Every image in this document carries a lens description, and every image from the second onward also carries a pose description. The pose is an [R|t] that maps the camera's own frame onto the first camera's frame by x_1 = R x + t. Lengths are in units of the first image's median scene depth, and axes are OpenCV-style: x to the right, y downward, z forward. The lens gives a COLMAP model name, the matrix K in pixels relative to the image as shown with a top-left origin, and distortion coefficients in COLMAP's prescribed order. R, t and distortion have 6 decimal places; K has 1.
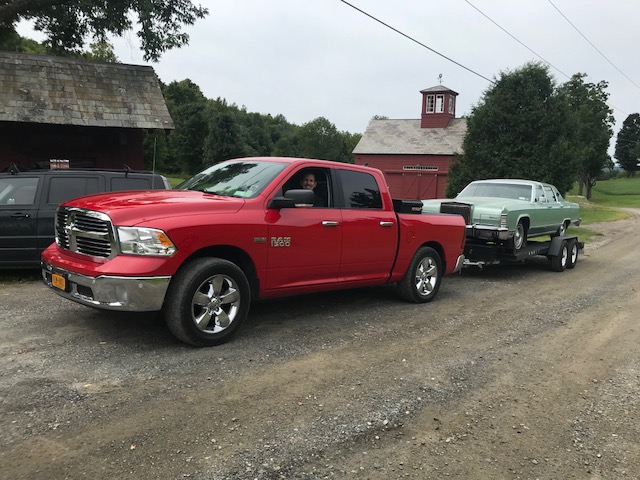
lens RADIAL K [[512.6, 0, 321.8], [0, 512.6, 237.1], [0, 0, 1]] dist [0.014038, -0.004424]
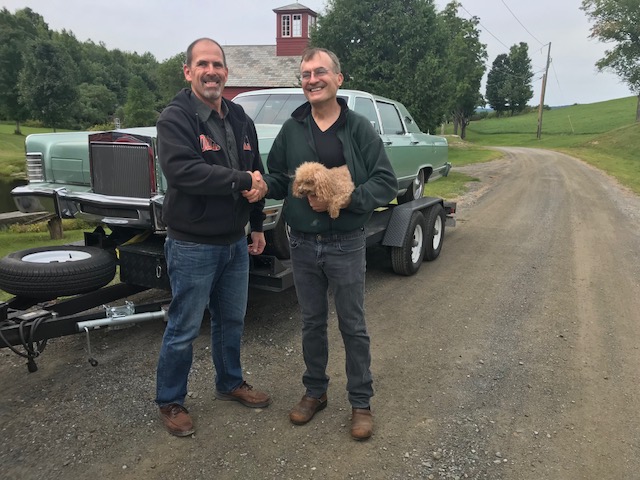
lens RADIAL K [[512.6, 0, 318.1], [0, 512.6, 234.8], [0, 0, 1]] dist [0.014038, -0.004424]
pose [[0.978409, -0.061322, 0.197369, 0.074785], [0.041473, 0.993798, 0.103179, -0.006820], [-0.202472, -0.092766, 0.974884, 0.143300]]
